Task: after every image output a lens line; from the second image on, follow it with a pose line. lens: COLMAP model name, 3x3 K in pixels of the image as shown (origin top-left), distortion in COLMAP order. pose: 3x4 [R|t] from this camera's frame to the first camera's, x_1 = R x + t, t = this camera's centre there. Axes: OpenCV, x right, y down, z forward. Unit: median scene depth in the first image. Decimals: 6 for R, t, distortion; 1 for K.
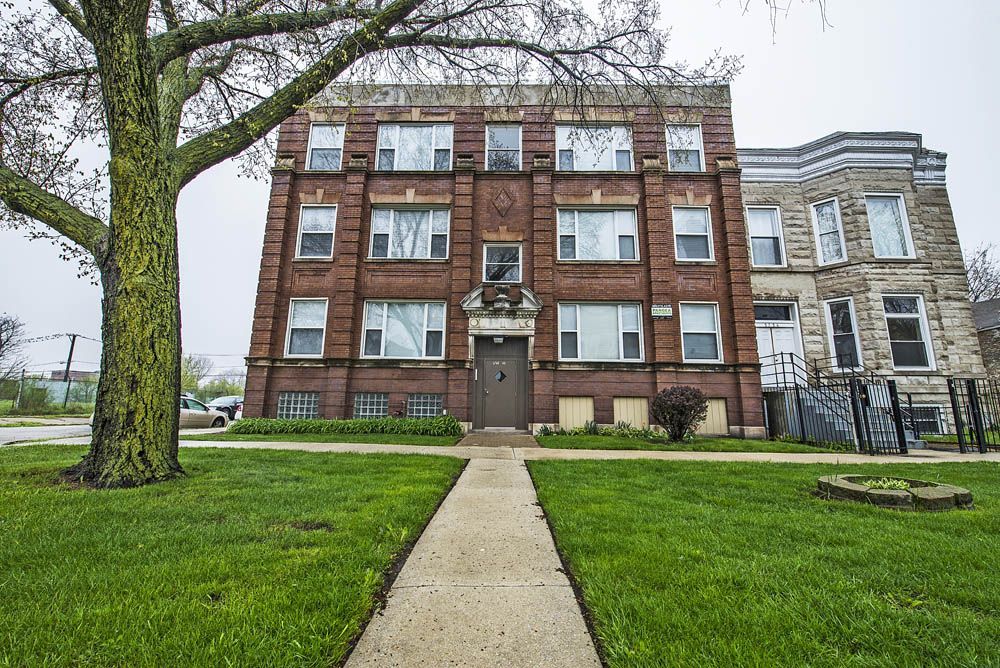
lens RADIAL K [[380.2, 0, 500.0], [0, 380.2, 334.0], [0, 0, 1]] dist [-0.016440, -0.000267]
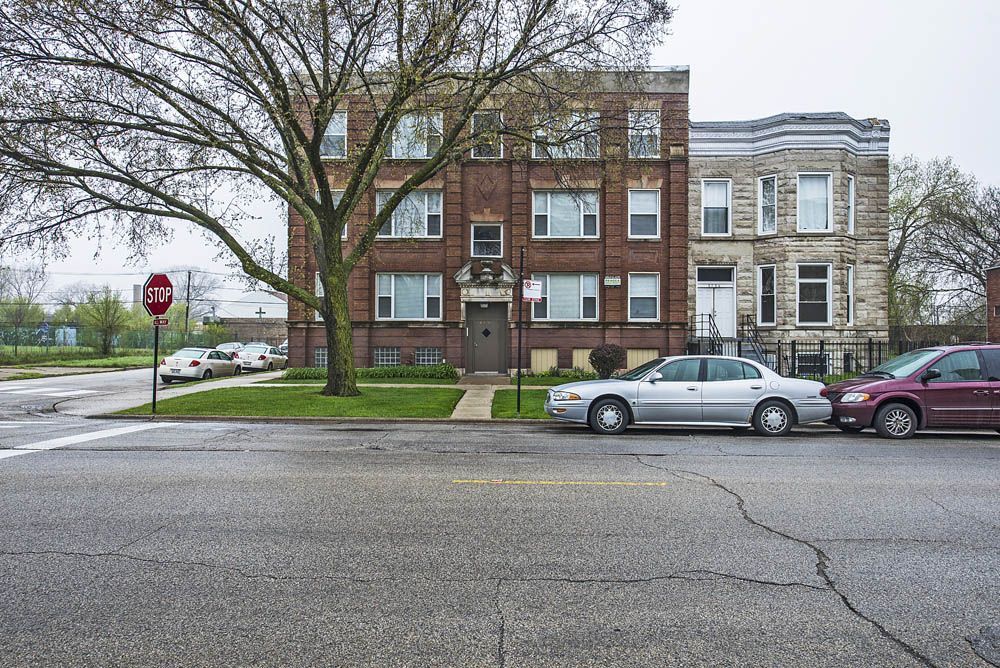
lens RADIAL K [[629.0, 0, 501.6], [0, 629.0, 318.8], [0, 0, 1]] dist [0.006073, 0.000736]
pose [[0.999932, -0.011575, 0.001020, 0.049793], [0.011236, 0.985559, 0.168958, -0.285577], [-0.002961, -0.168935, 0.985623, -1.054312]]
